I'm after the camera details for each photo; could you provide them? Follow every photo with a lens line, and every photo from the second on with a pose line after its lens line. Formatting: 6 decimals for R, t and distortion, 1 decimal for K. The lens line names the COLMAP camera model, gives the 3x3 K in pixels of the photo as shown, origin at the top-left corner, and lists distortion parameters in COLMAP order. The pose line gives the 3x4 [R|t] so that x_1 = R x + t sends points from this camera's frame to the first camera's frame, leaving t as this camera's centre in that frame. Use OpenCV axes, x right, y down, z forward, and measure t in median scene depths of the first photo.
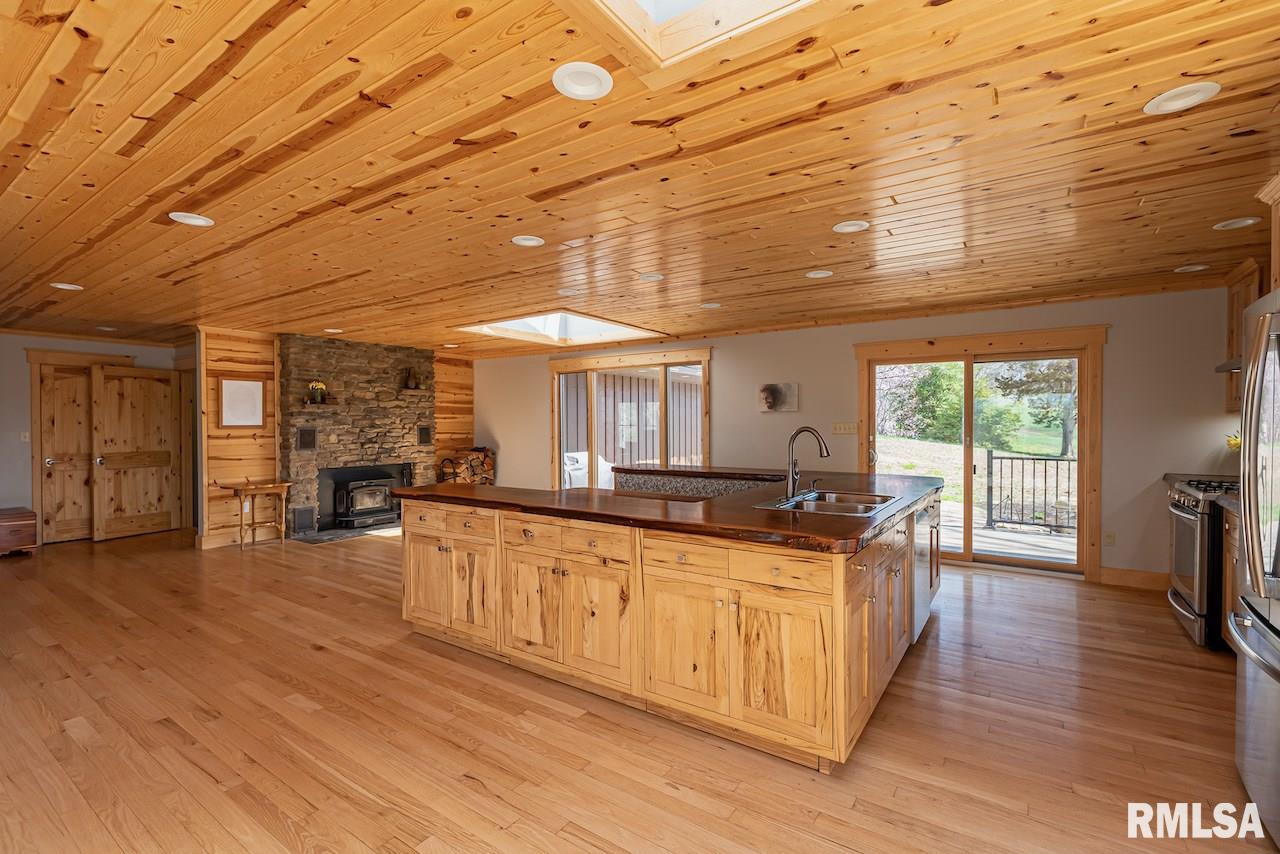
lens RADIAL K [[577.4, 0, 638.7], [0, 577.4, 428.3], [0, 0, 1]] dist [-0.007157, -0.000037]
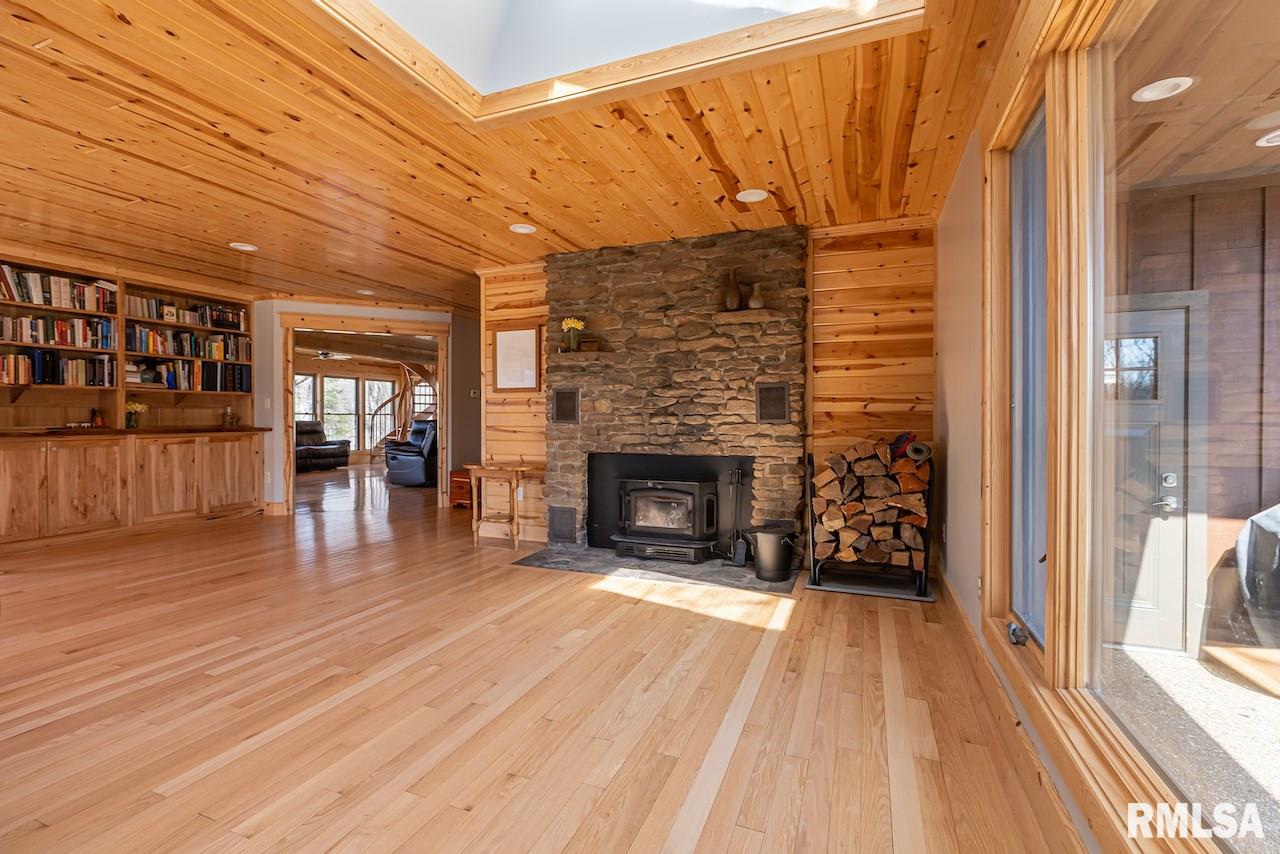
lens RADIAL K [[577.4, 0, 642.2], [0, 577.4, 418.4], [0, 0, 1]] dist [-0.007157, -0.000037]
pose [[0.216887, 0.005805, -0.976179, 0.091868], [-0.010174, 0.999941, 0.003685, 0.026728], [0.976144, 0.009132, 0.216934, 0.852364]]
